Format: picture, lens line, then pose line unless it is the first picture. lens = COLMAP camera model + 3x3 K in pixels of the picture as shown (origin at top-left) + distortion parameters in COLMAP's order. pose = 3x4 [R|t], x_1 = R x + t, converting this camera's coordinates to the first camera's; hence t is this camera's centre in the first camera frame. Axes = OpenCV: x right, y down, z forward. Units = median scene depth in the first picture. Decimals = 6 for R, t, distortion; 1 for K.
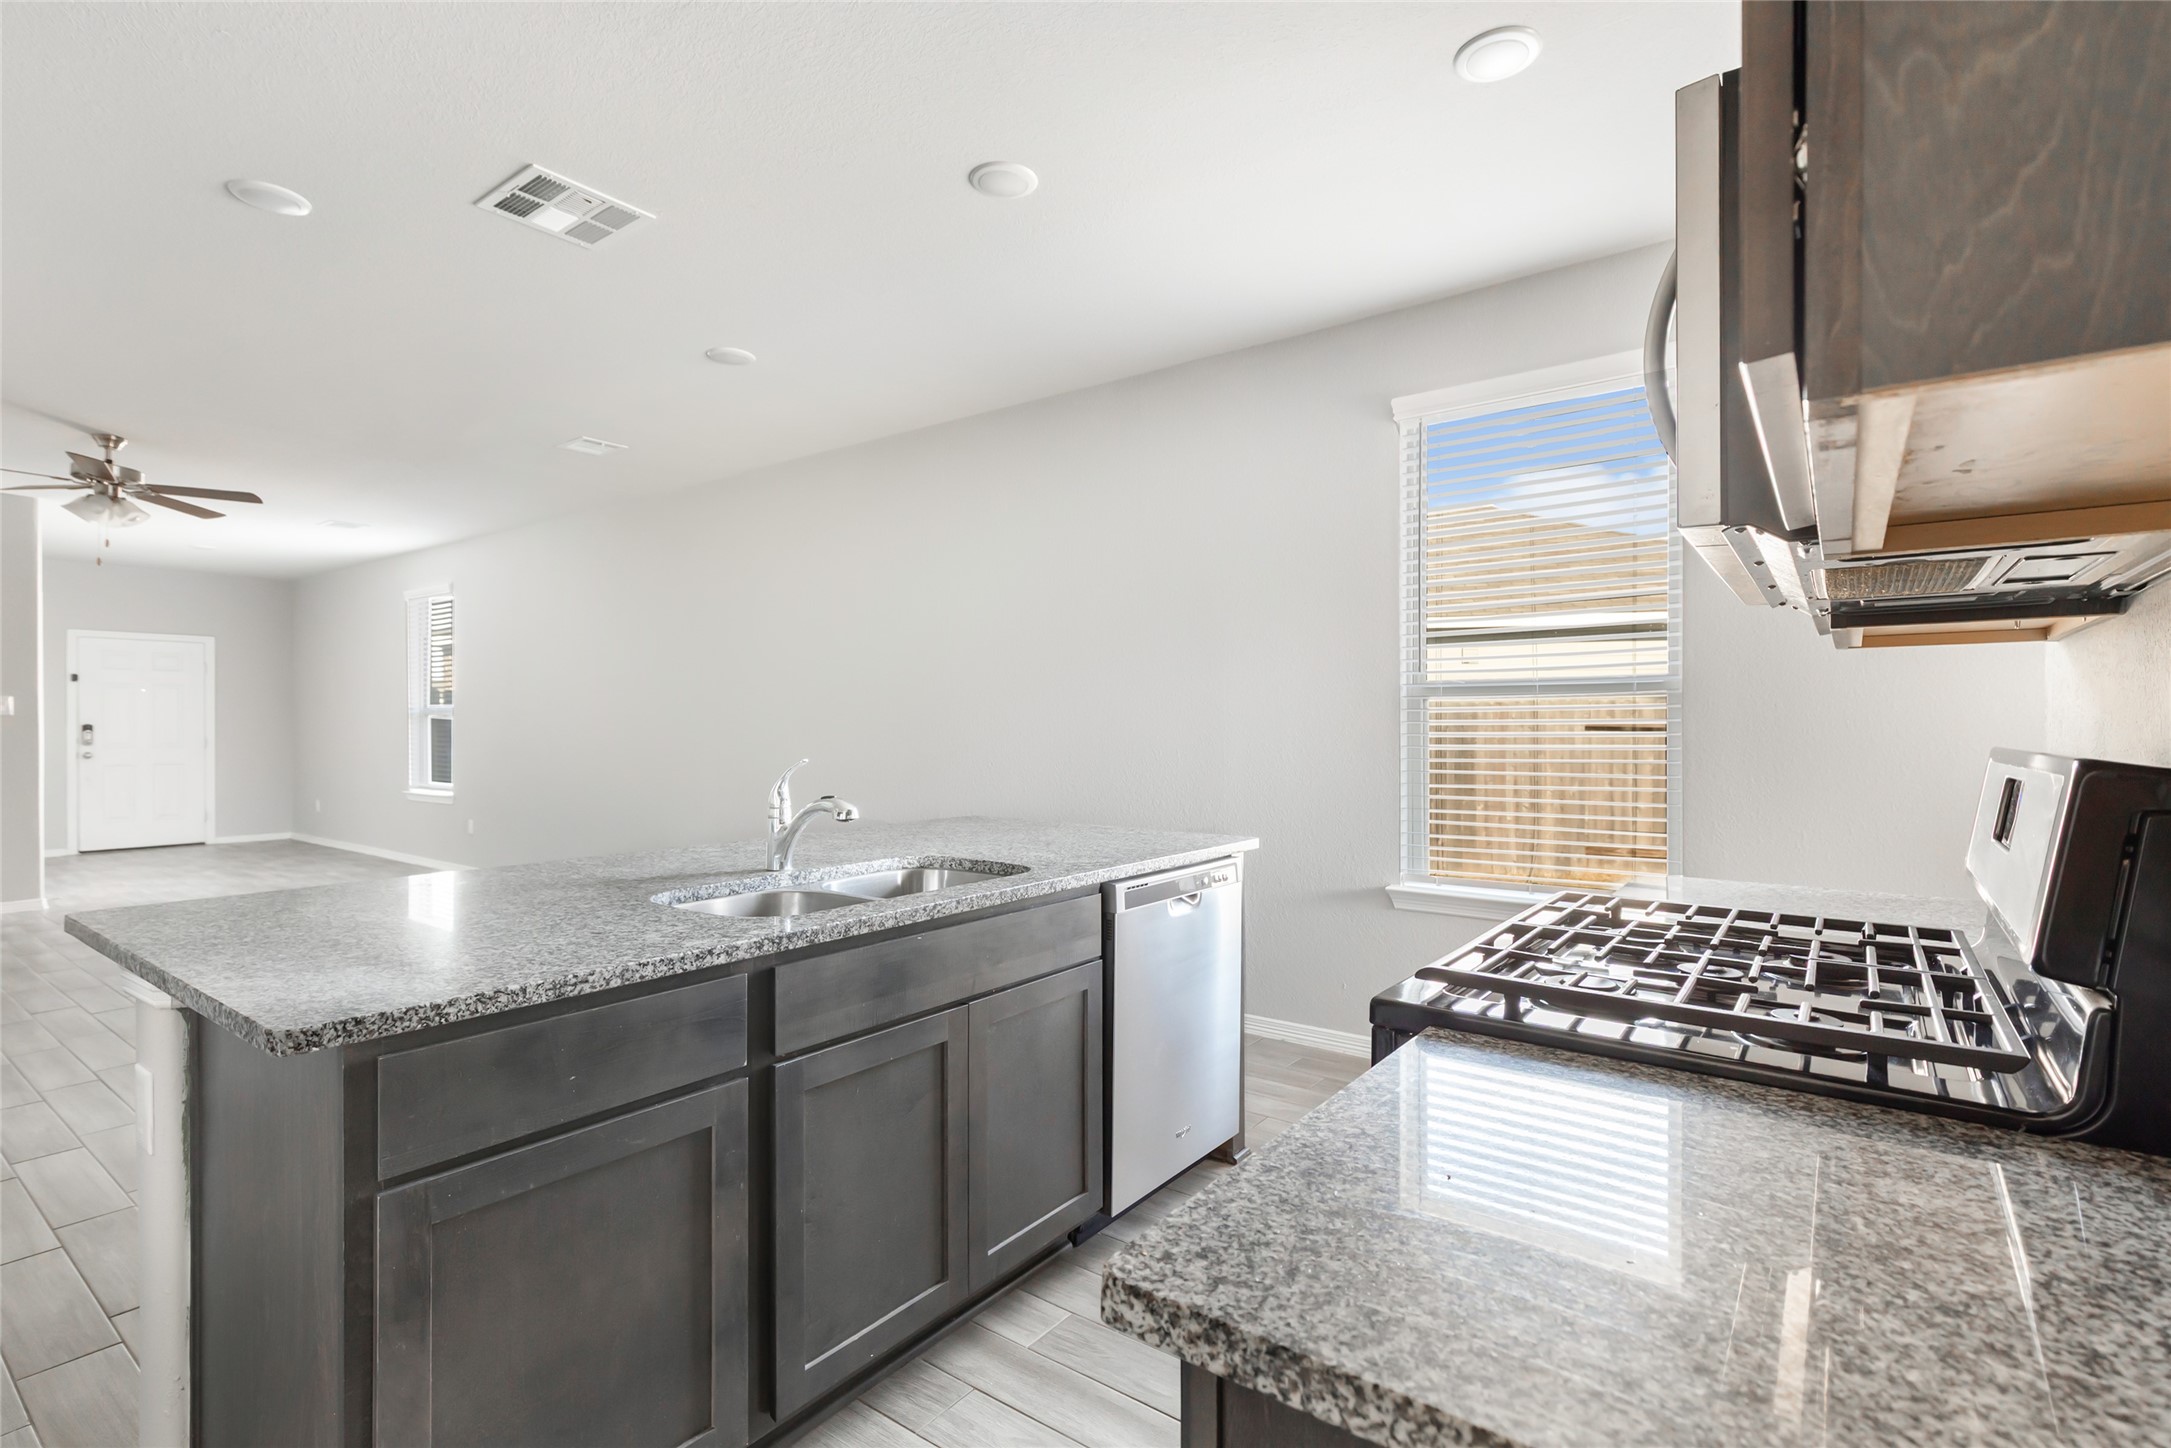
lens RADIAL K [[1007.8, 0, 1082.2], [0, 1007.8, 729.3], [0, 0, 1]] dist [0.000186, -0.001412]
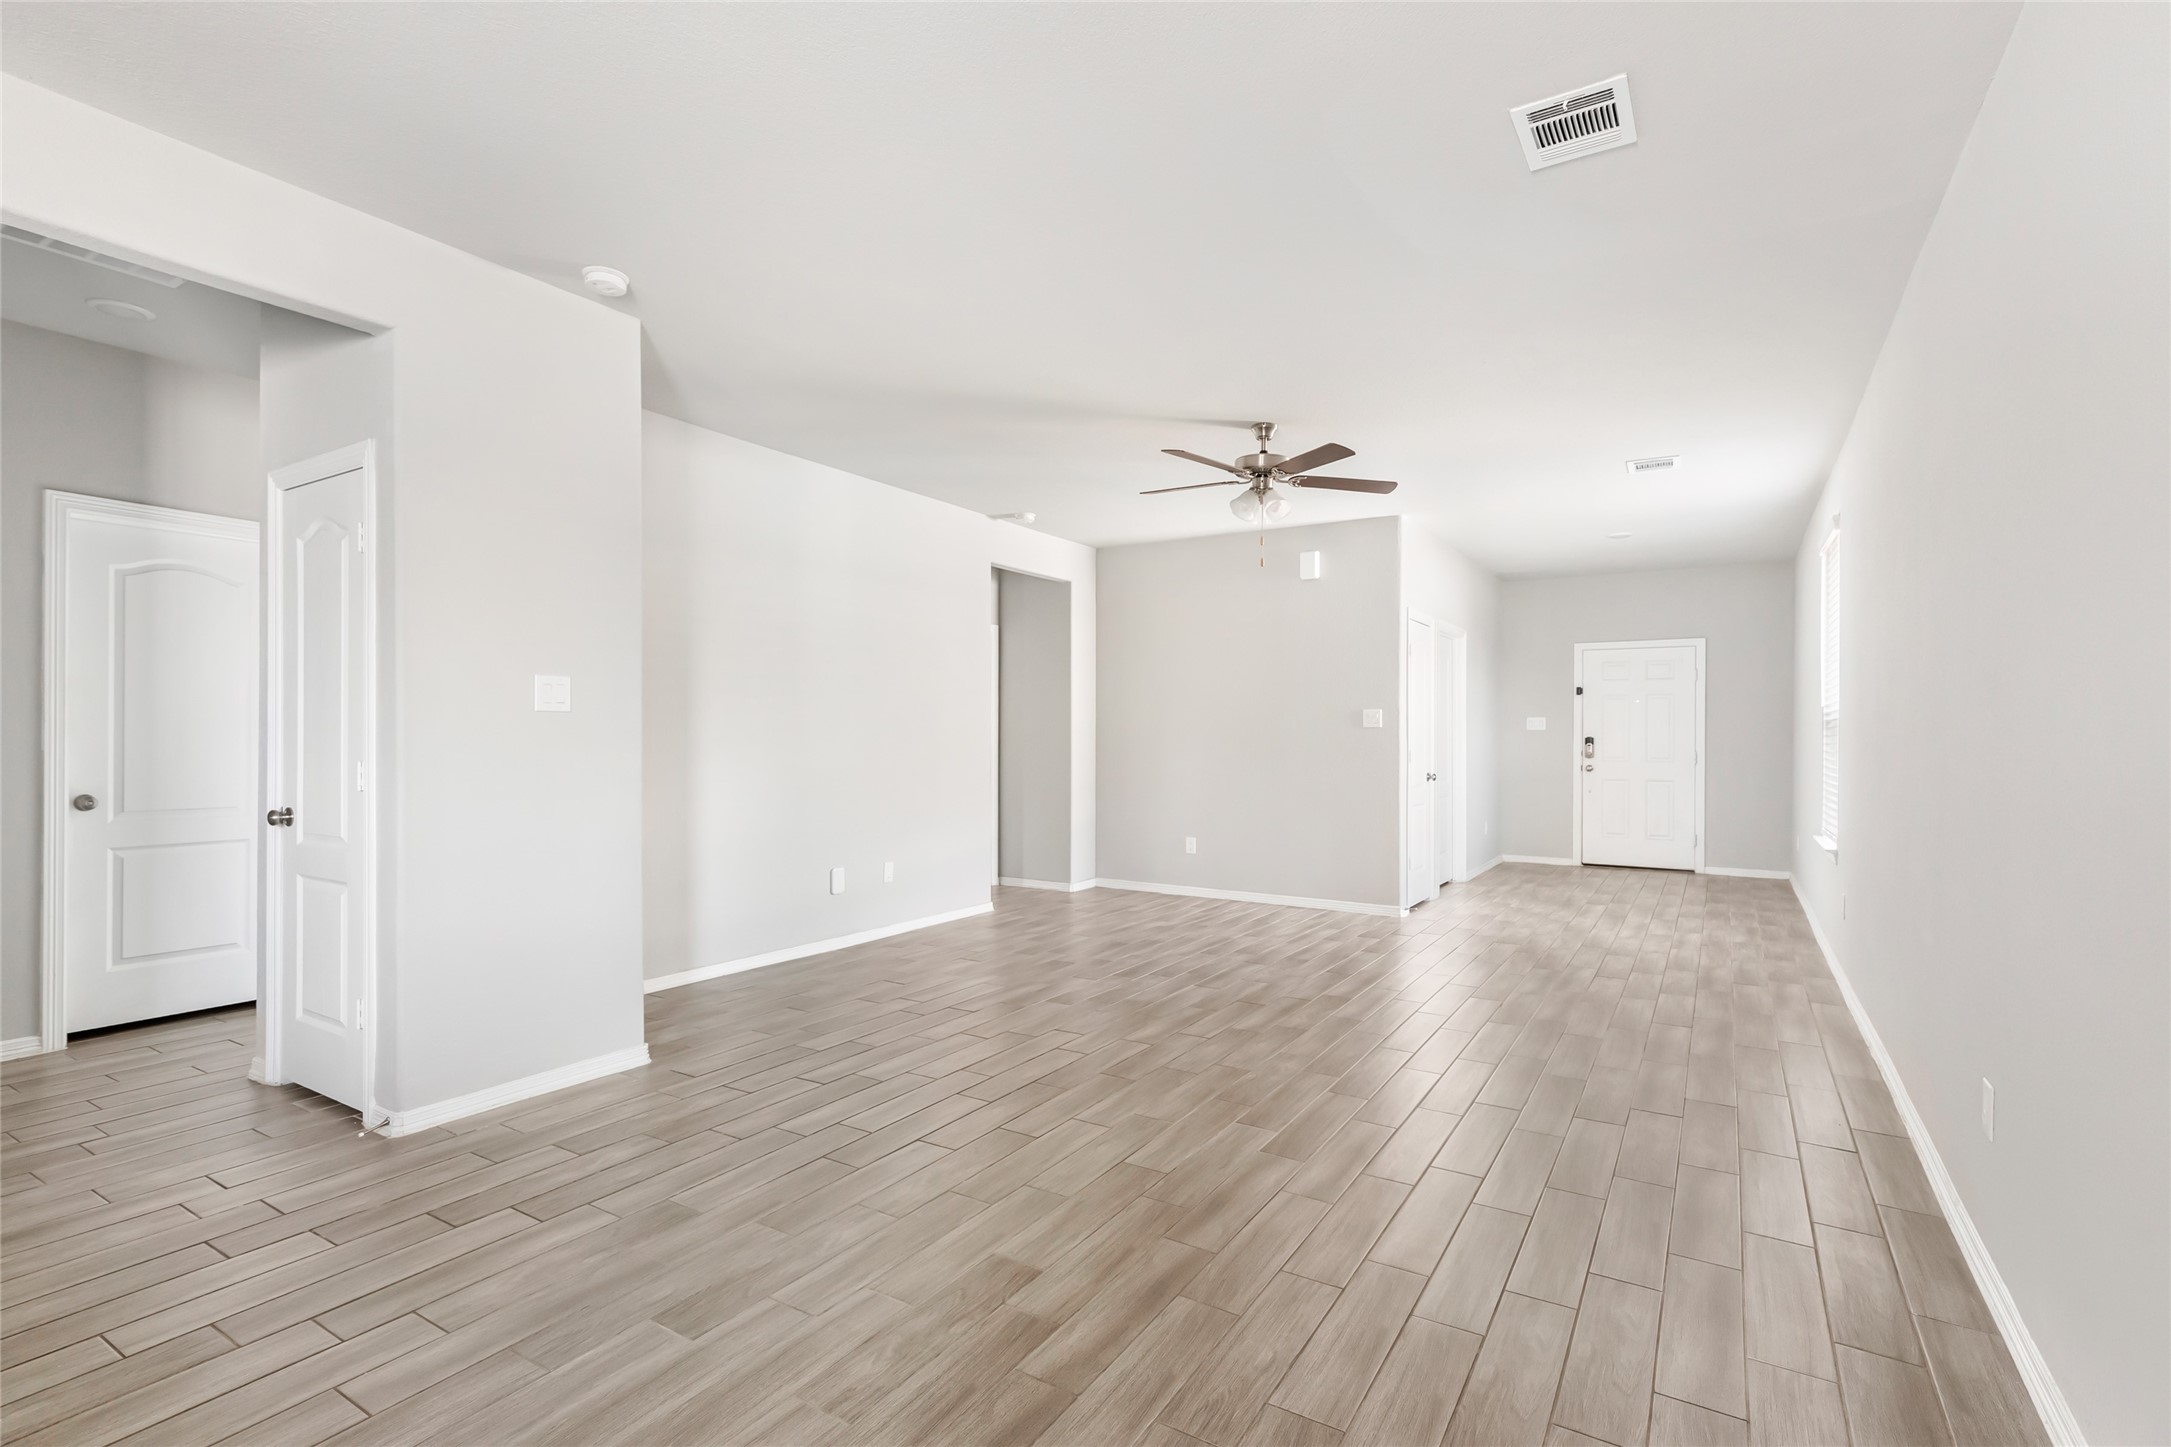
lens RADIAL K [[1007.8, 0, 1082.2], [0, 1007.8, 728.8], [0, 0, 1]] dist [0.000186, -0.001412]
pose [[0.073039, -0.007370, -0.997302, -0.027198], [-0.008742, 0.999930, -0.008030, -0.000676], [0.997291, 0.009305, 0.072970, 0.430608]]
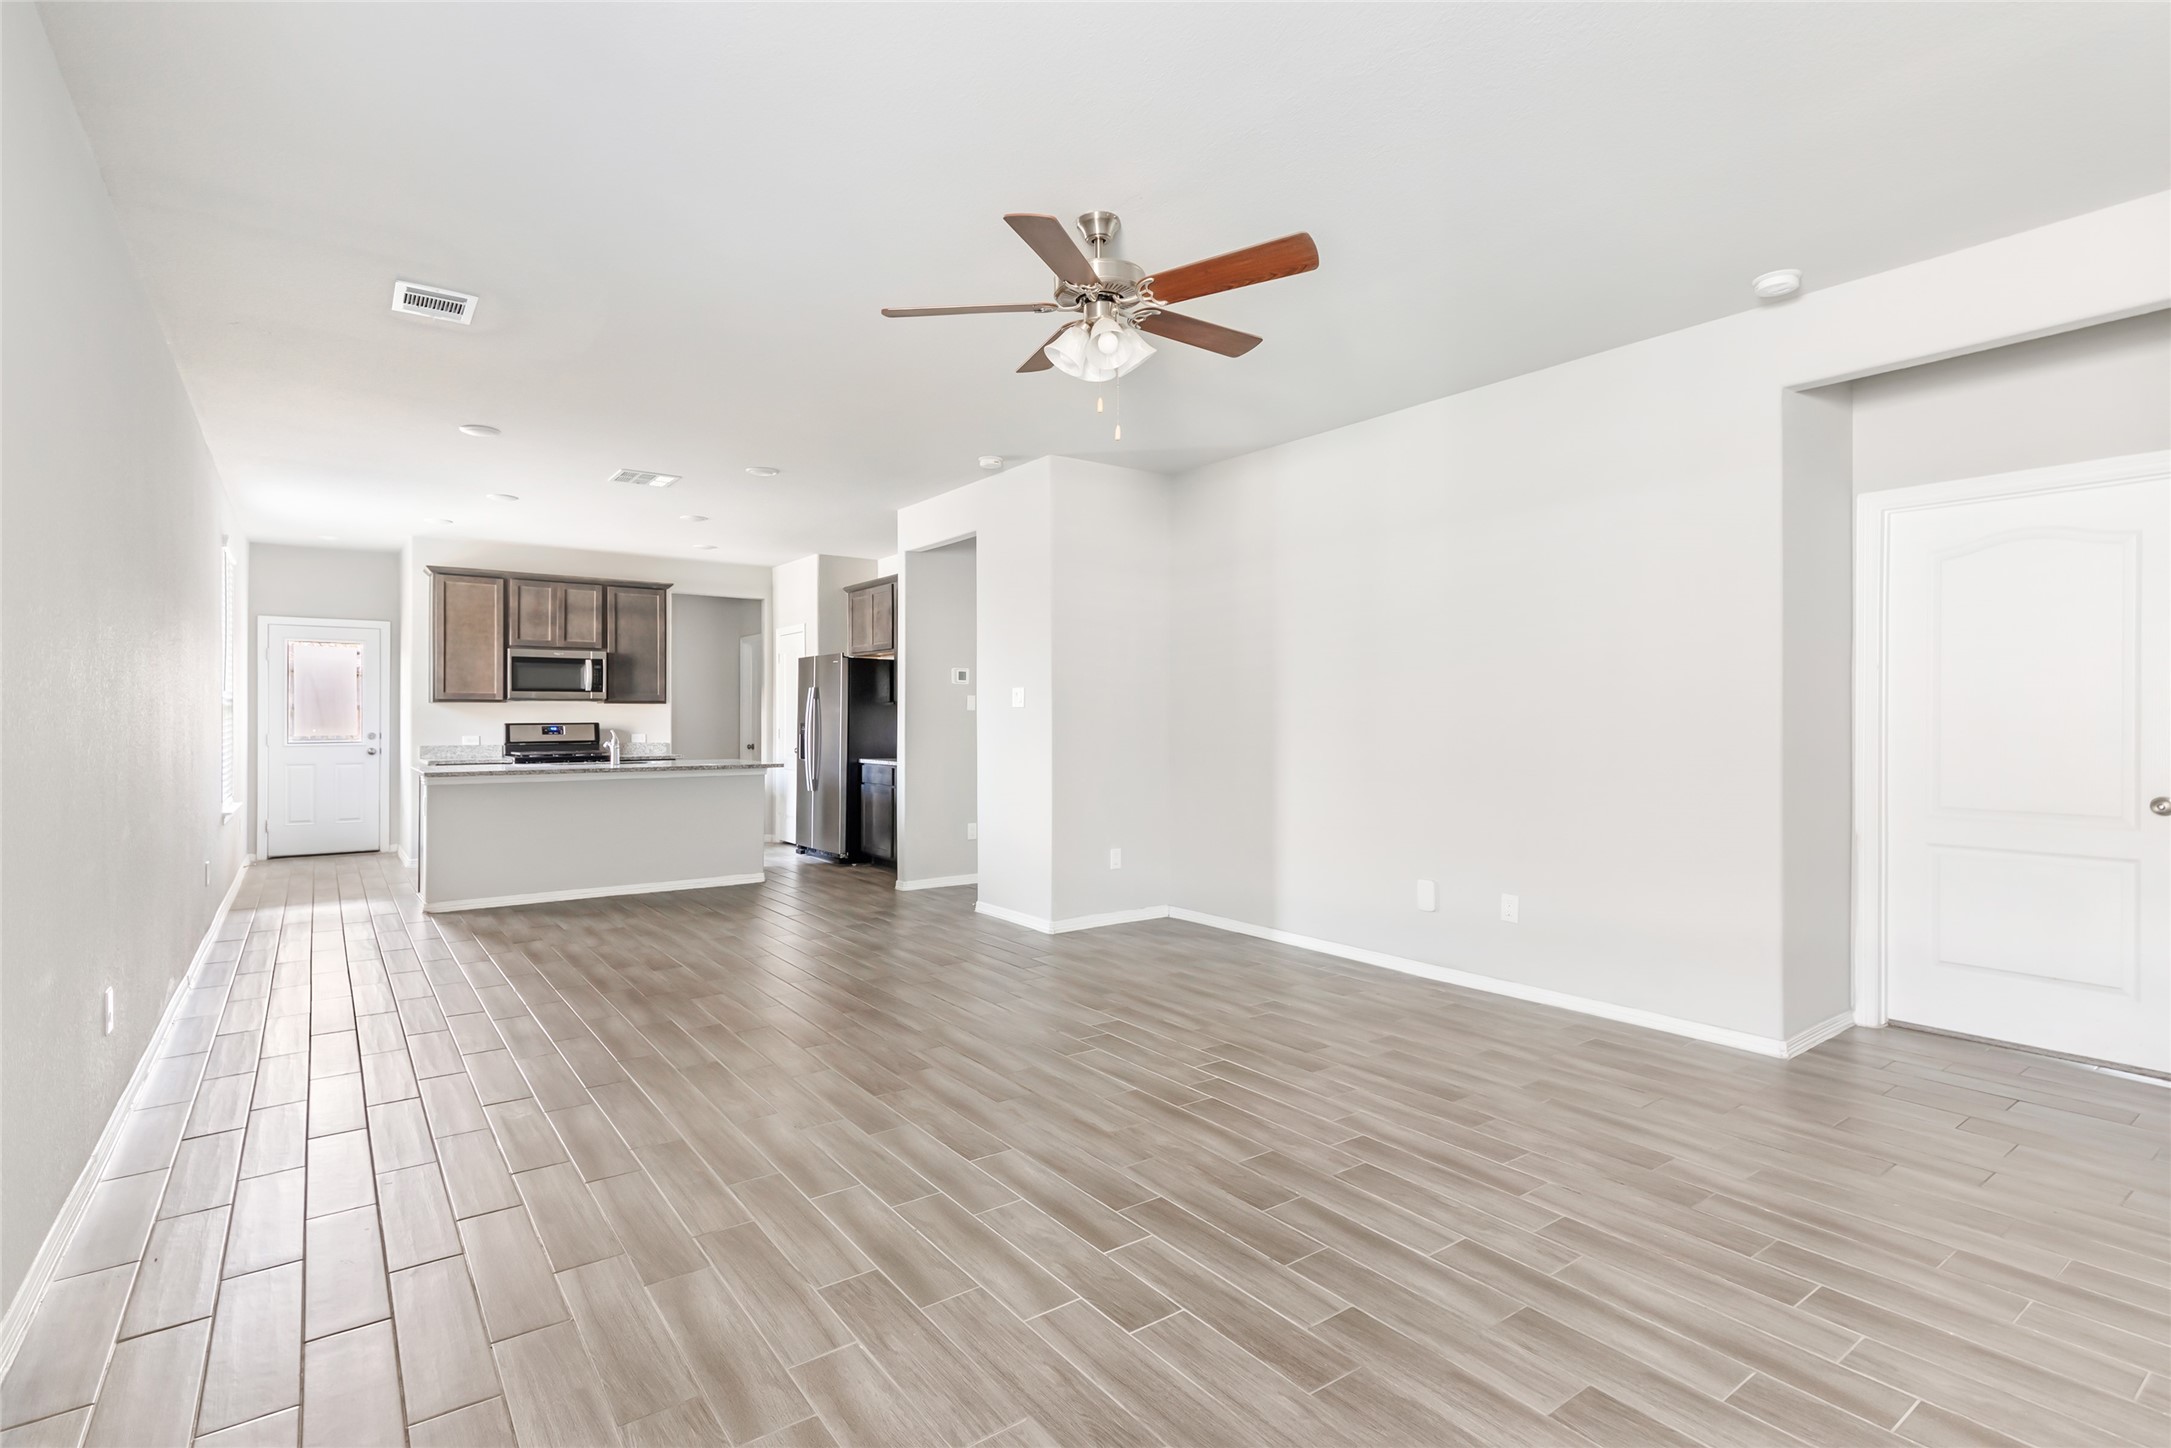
lens RADIAL K [[1034.2, 0, 1067.2], [0, 1034.2, 714.6], [0, 0, 1]] dist [0.003425, -0.000100]
pose [[-0.955394, -0.000960, 0.295333, -0.620984], [-0.000126, 0.999996, 0.002842, -0.005691], [-0.295335, 0.002678, -0.955390, 0.877412]]
